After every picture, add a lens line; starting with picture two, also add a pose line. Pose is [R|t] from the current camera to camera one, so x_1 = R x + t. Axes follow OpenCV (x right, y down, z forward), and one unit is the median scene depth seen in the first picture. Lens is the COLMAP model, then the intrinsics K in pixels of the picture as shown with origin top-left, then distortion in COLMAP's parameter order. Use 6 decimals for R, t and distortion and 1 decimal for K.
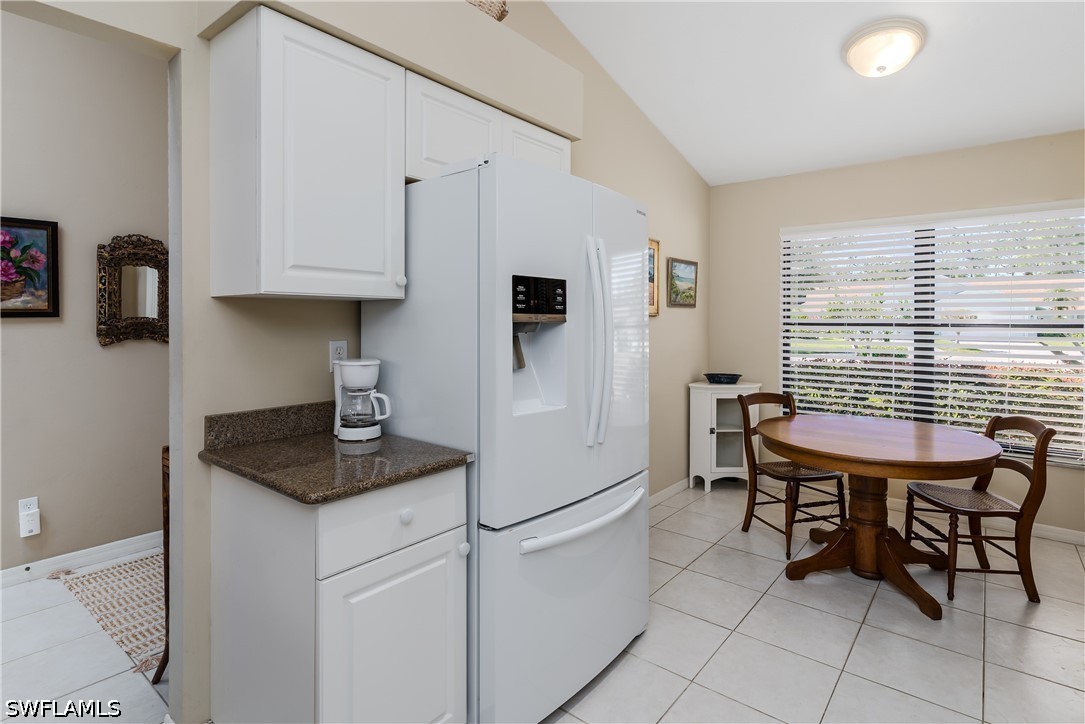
lens RADIAL K [[540.0, 0, 547.1], [0, 540.0, 329.4], [0, 0, 1]] dist [-0.001852, -0.000124]
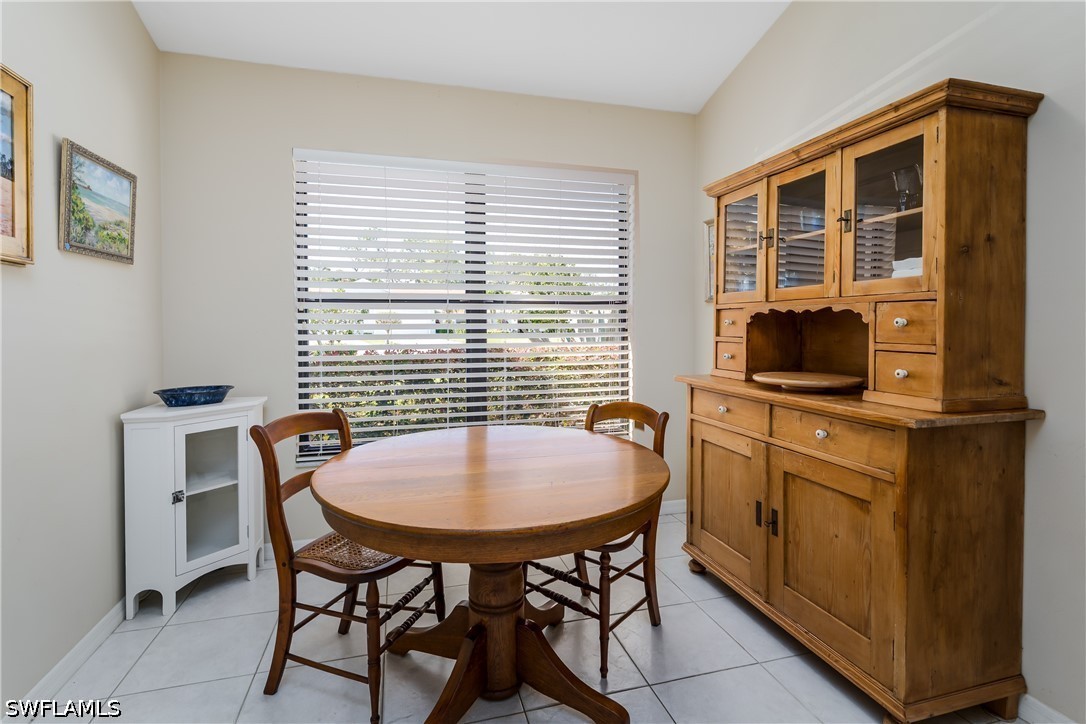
lens RADIAL K [[540.5, 0, 547.6], [0, 540.5, 329.4], [0, 0, 1]] dist [-0.001852, -0.000124]
pose [[0.581885, -0.015717, 0.813119, 0.093826], [0.019991, 0.999788, 0.005019, 0.029891], [-0.813025, 0.013334, 0.582076, 0.414848]]
